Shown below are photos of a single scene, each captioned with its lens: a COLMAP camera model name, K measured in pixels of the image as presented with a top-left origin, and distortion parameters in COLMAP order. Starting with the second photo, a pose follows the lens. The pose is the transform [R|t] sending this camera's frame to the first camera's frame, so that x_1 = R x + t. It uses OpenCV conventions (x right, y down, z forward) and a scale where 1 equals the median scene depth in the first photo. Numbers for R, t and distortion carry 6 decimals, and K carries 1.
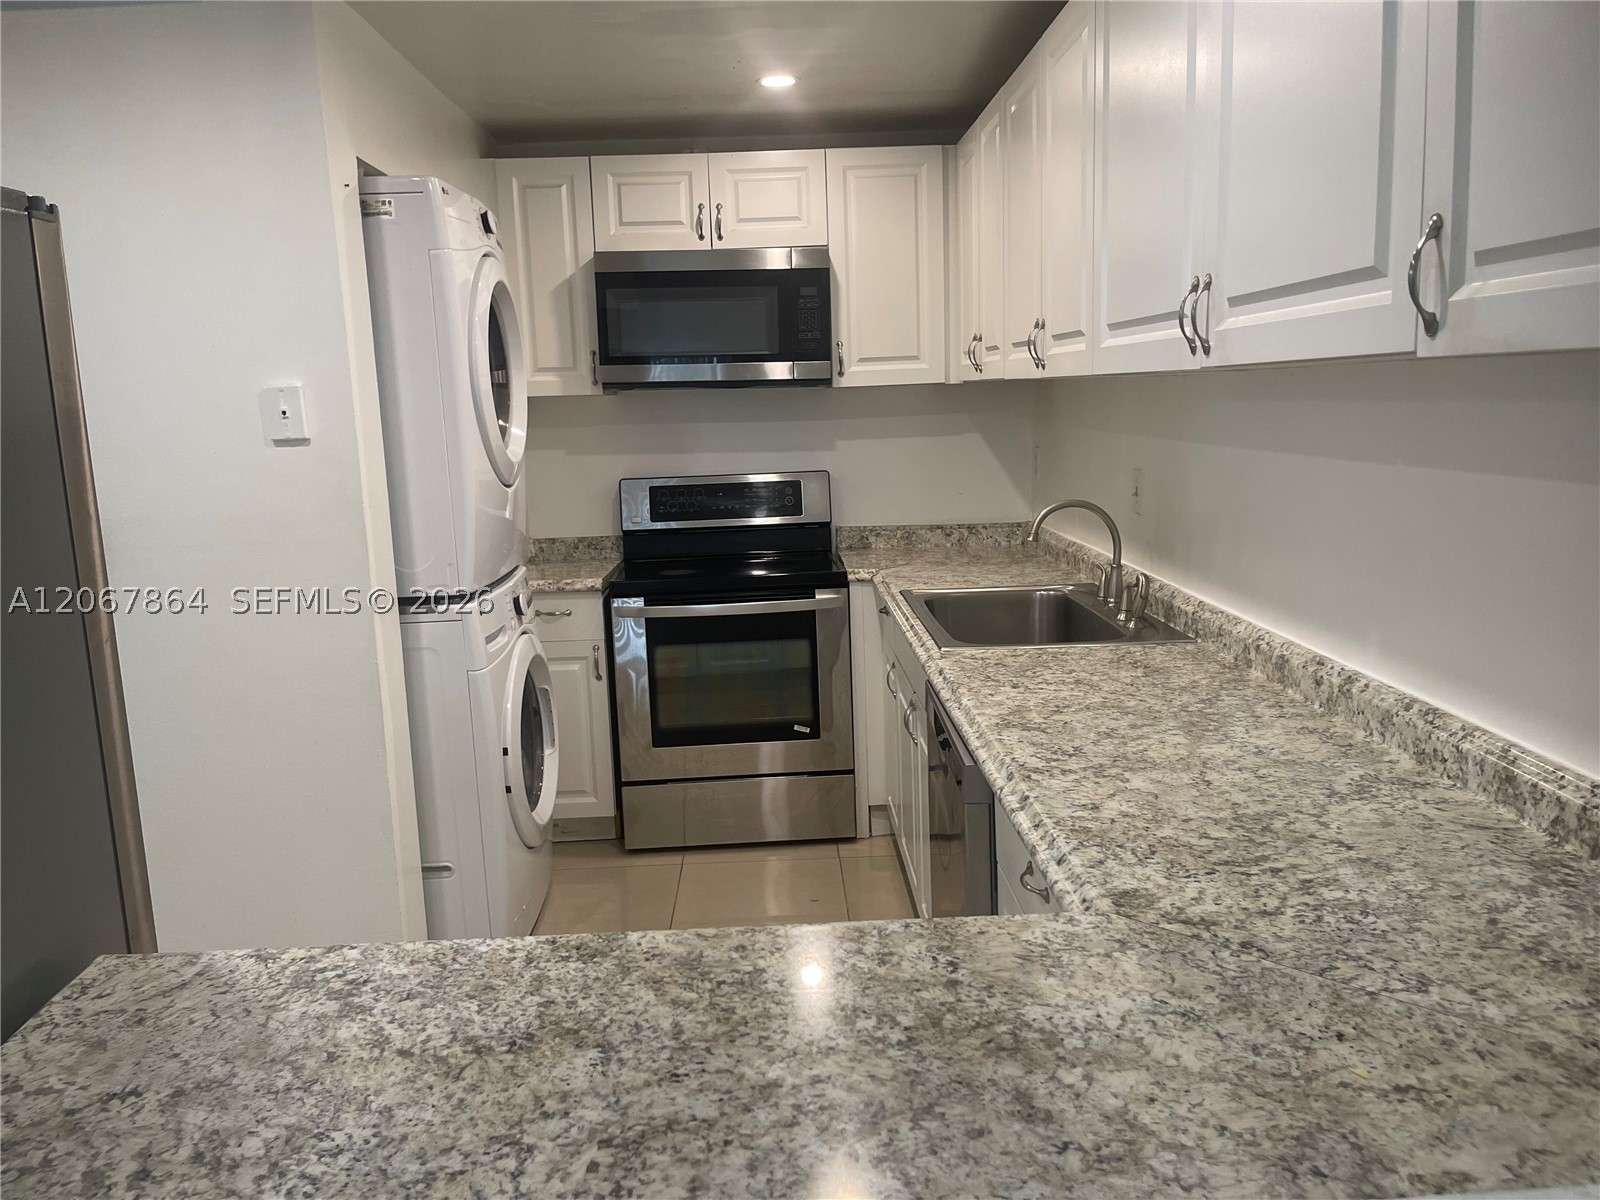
lens RADIAL K [[1208.1, 0, 791.3], [0, 1208.1, 606.5], [0, 0, 1]] dist [0.075735, -0.091802]
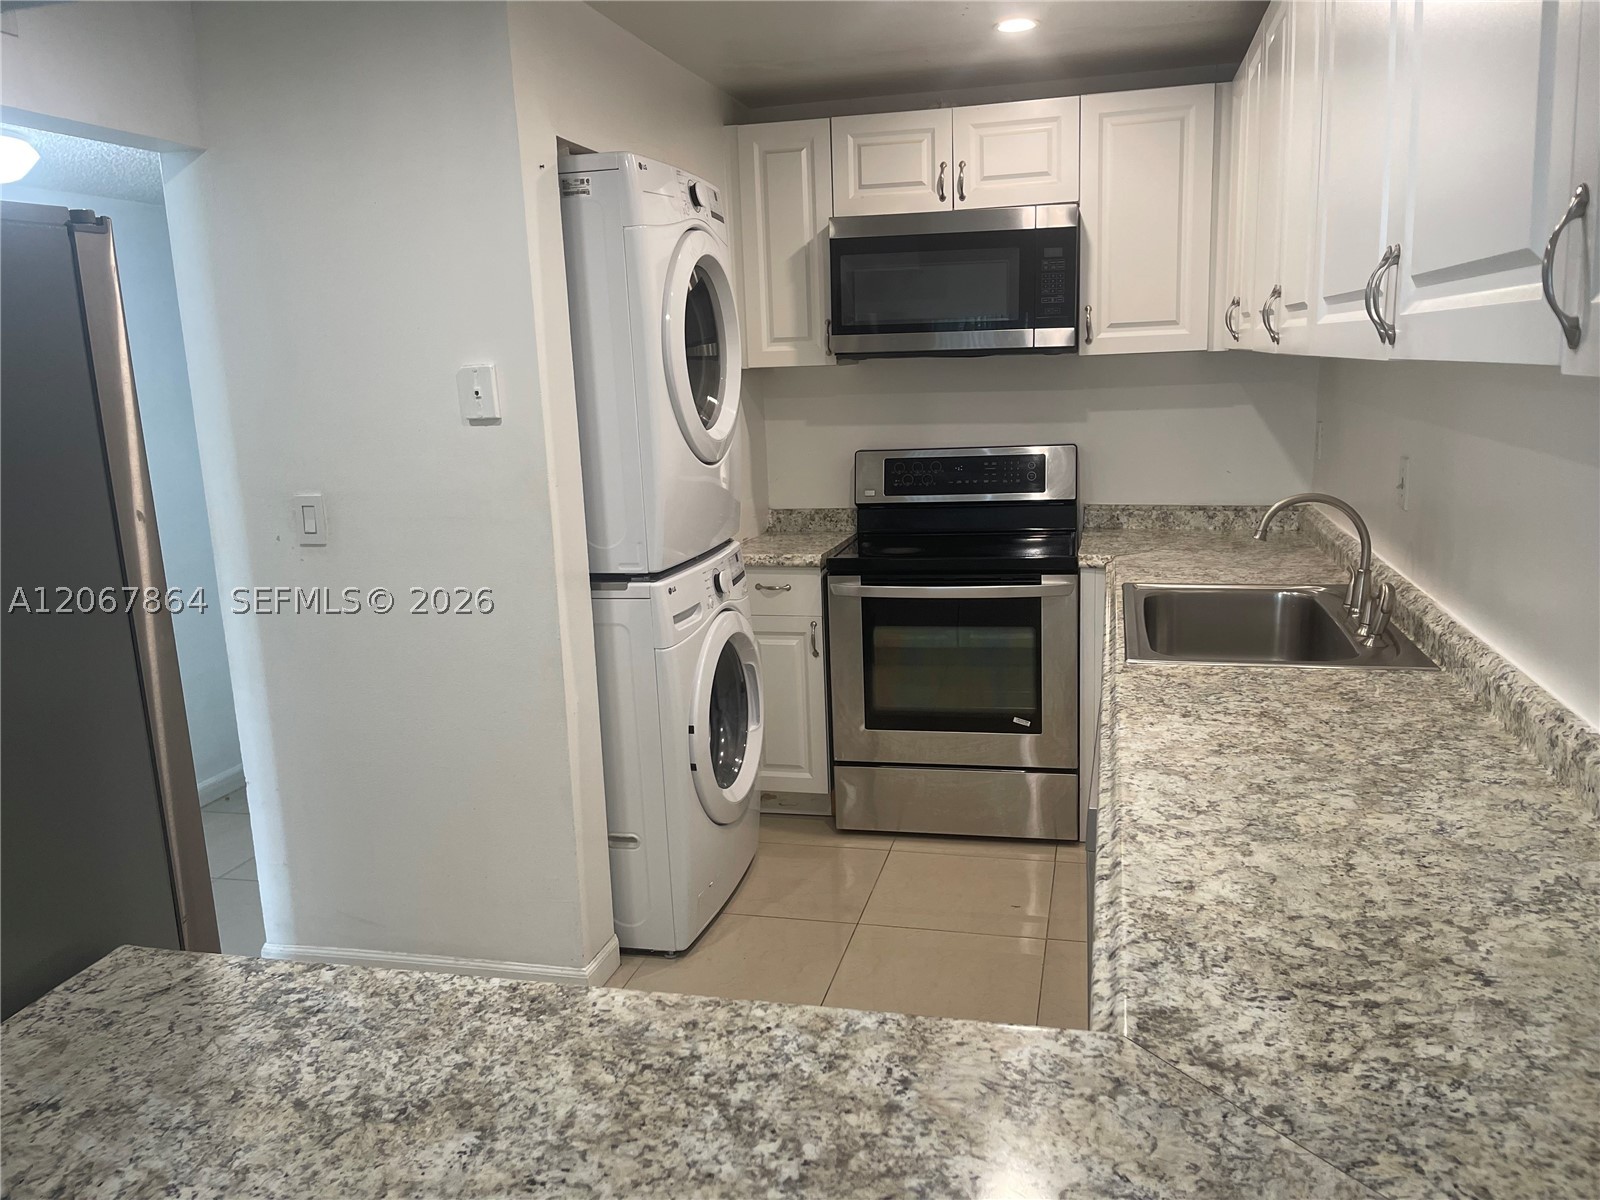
lens RADIAL K [[1208.1, 0, 815.1], [0, 1208.1, 599.8], [0, 0, 1]] dist [0.075735, -0.091802]
pose [[0.967632, 0.048902, -0.247581, 0.110011], [-0.040508, 0.998422, 0.038889, -0.032012], [0.249092, -0.027601, 0.968087, 0.064739]]
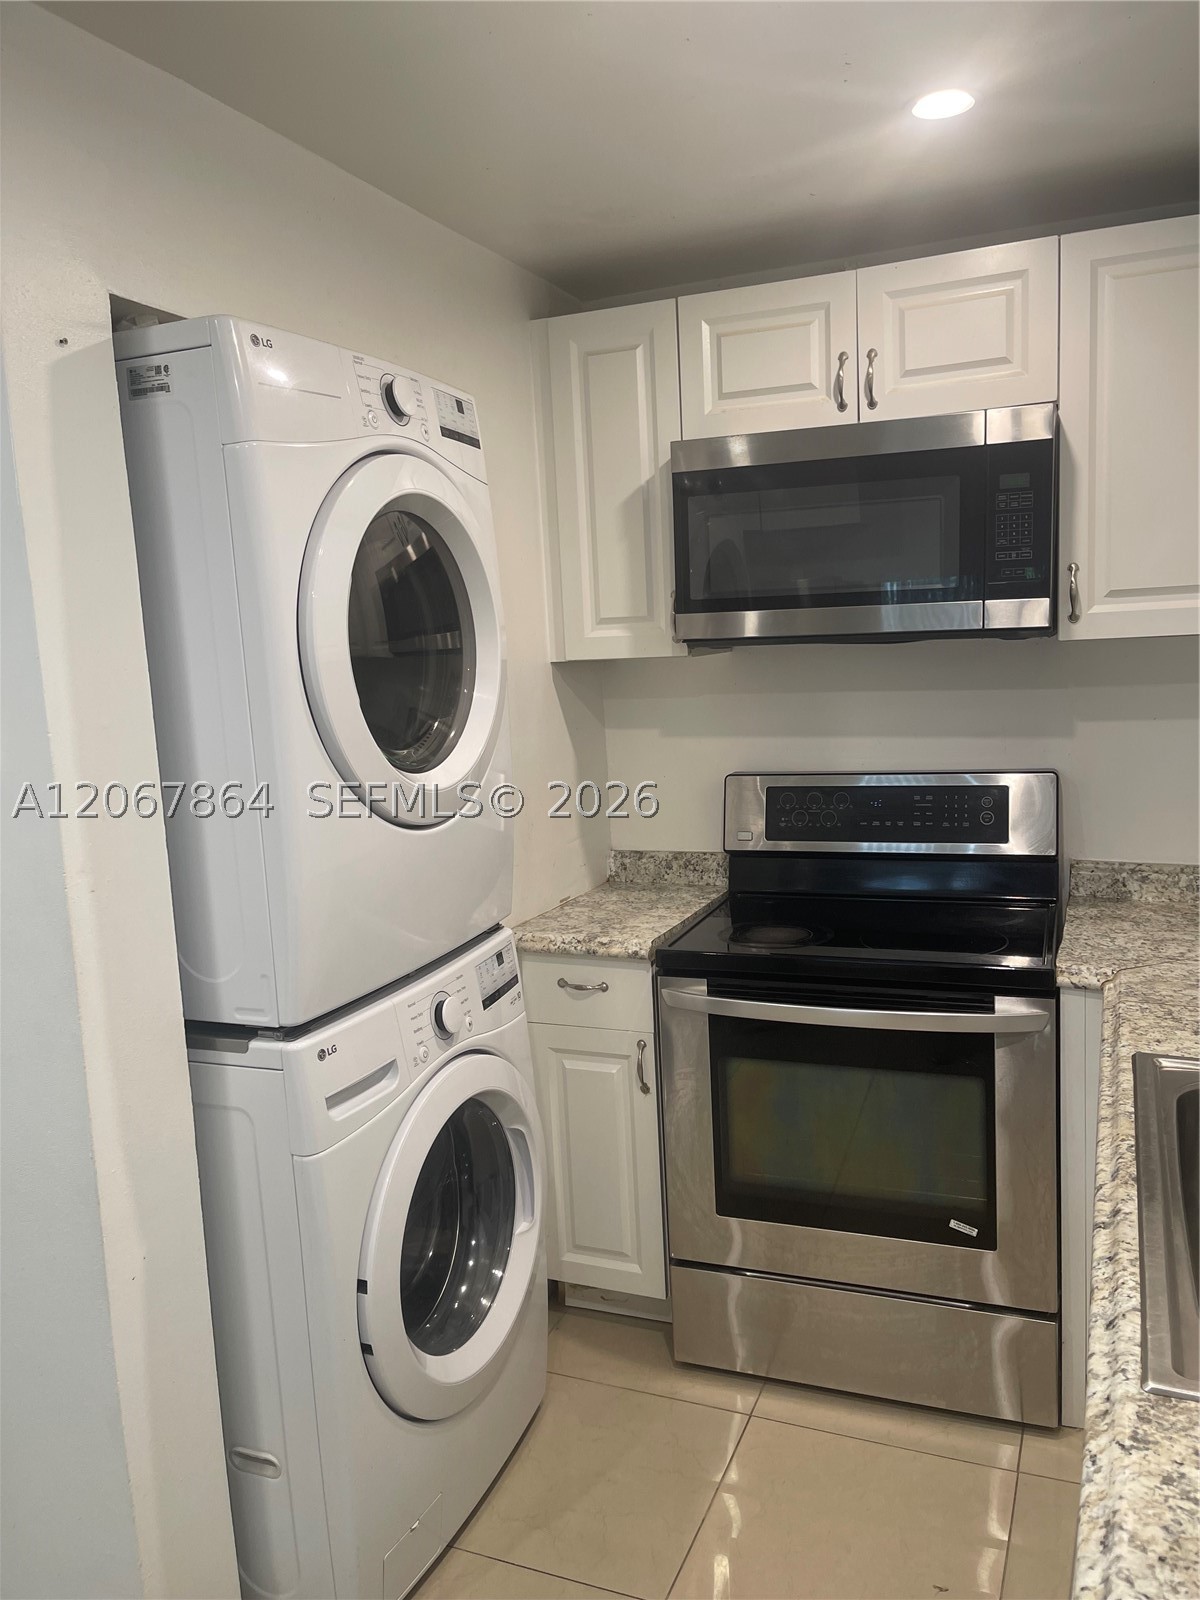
lens RADIAL K [[1208.1, 0, 613.3], [0, 1208.1, 803.3], [0, 0, 1]] dist [0.075735, -0.091802]
pose [[0.917567, 0.047341, -0.394754, 0.103388], [-0.052368, 0.998626, -0.001962, -0.125552], [0.394118, 0.022473, 0.918785, 0.521076]]
